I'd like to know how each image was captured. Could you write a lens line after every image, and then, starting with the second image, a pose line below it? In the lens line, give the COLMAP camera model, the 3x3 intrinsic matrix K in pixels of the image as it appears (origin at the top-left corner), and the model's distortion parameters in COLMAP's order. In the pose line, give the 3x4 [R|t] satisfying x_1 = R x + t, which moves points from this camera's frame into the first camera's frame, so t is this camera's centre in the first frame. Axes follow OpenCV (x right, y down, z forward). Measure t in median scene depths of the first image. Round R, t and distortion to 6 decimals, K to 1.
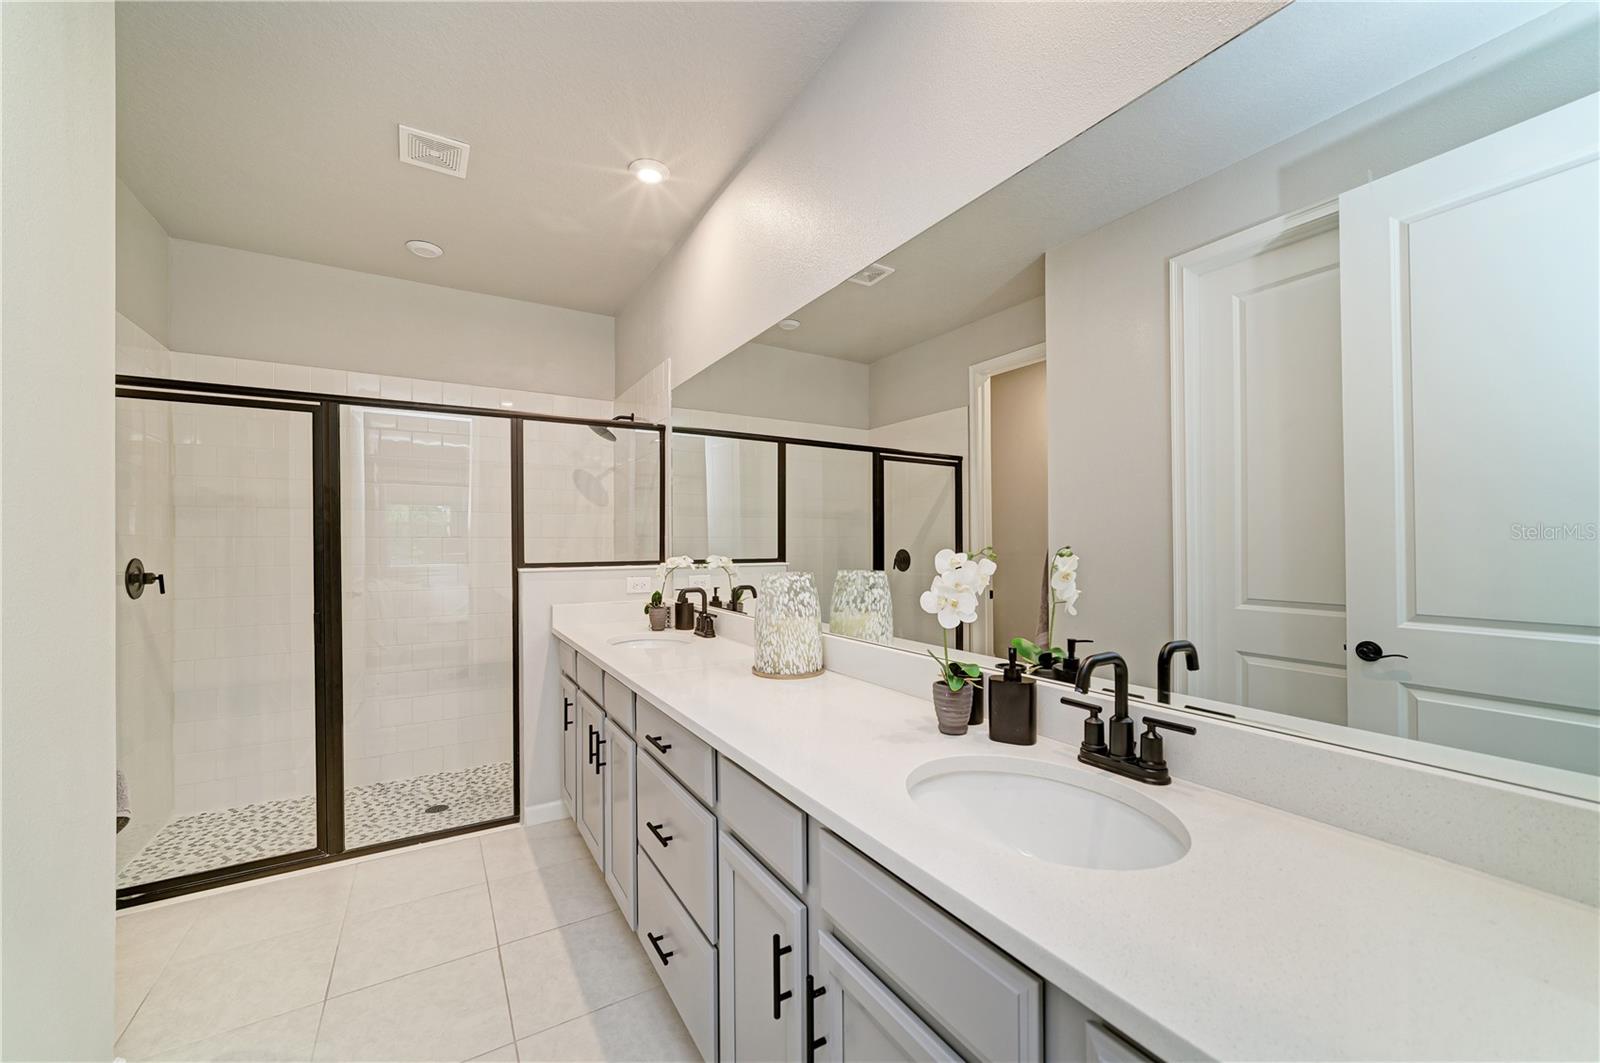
lens RADIAL K [[667.8, 0, 804.9], [0, 667.8, 540.5], [0, 0, 1]] dist [-0.016820, 0.007436]
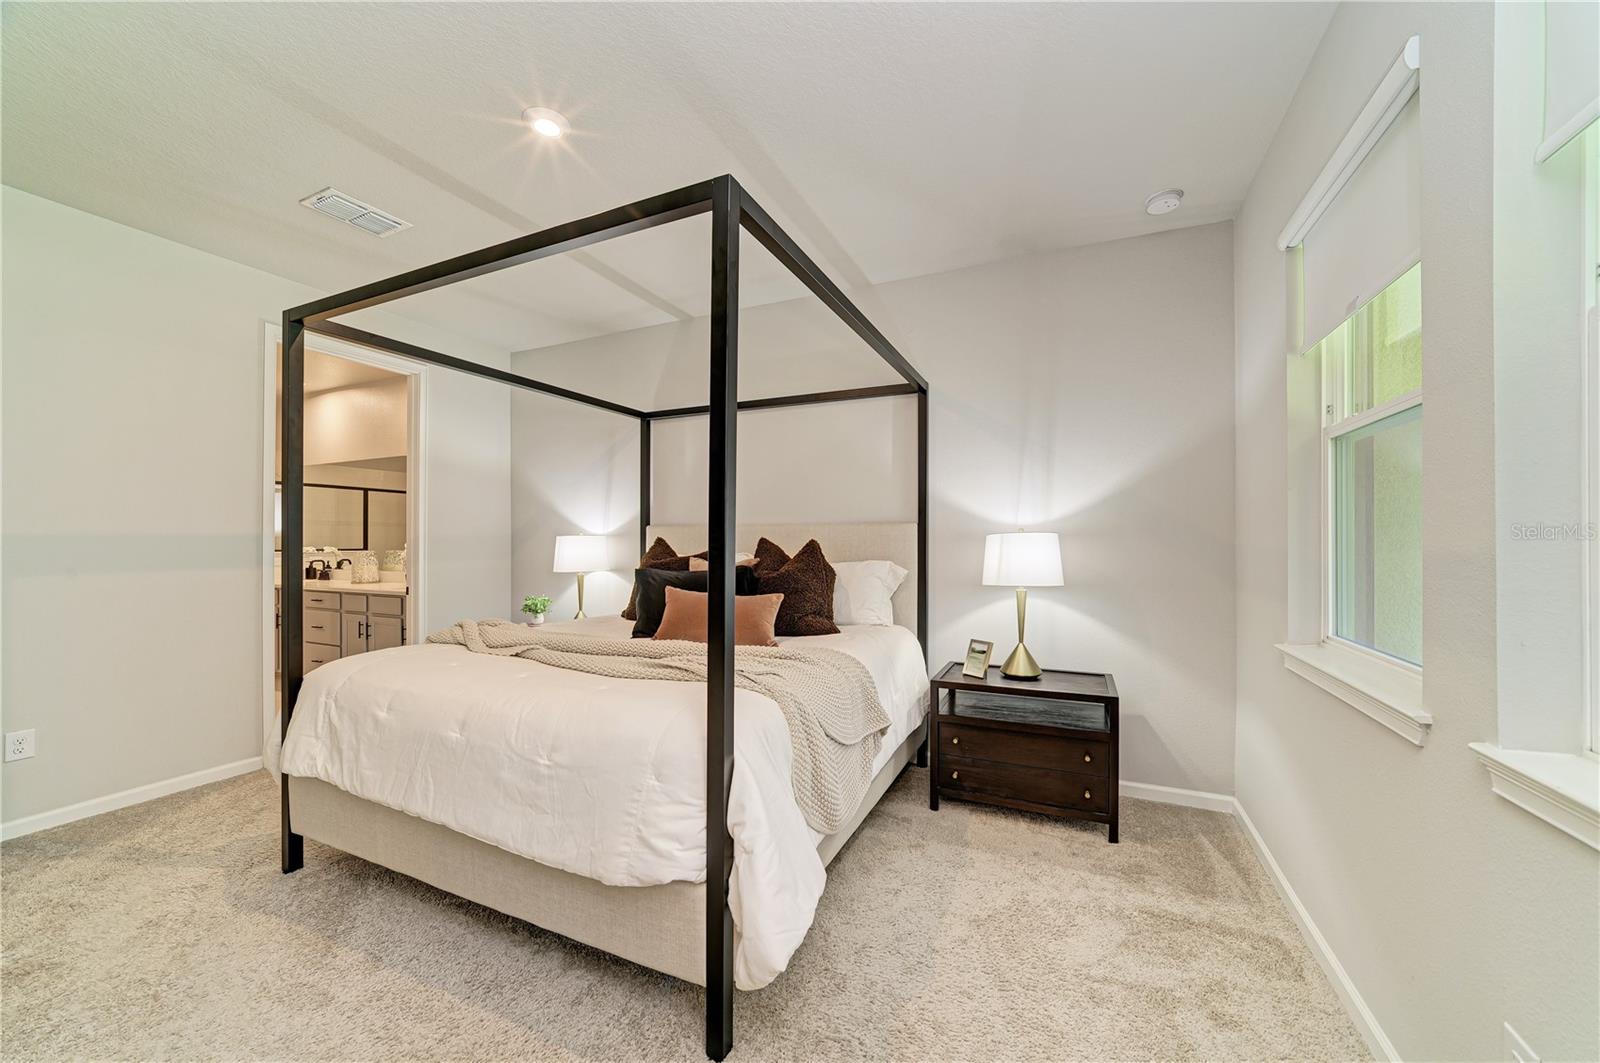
lens RADIAL K [[667.8, 0, 804.9], [0, 667.8, 540.5], [0, 0, 1]] dist [-0.016820, 0.007436]
pose [[0.855626, 0.012325, 0.517447, 0.082612], [-0.008980, 0.999919, -0.008967, 0.008599], [-0.517516, 0.003026, 0.855668, -1.773072]]
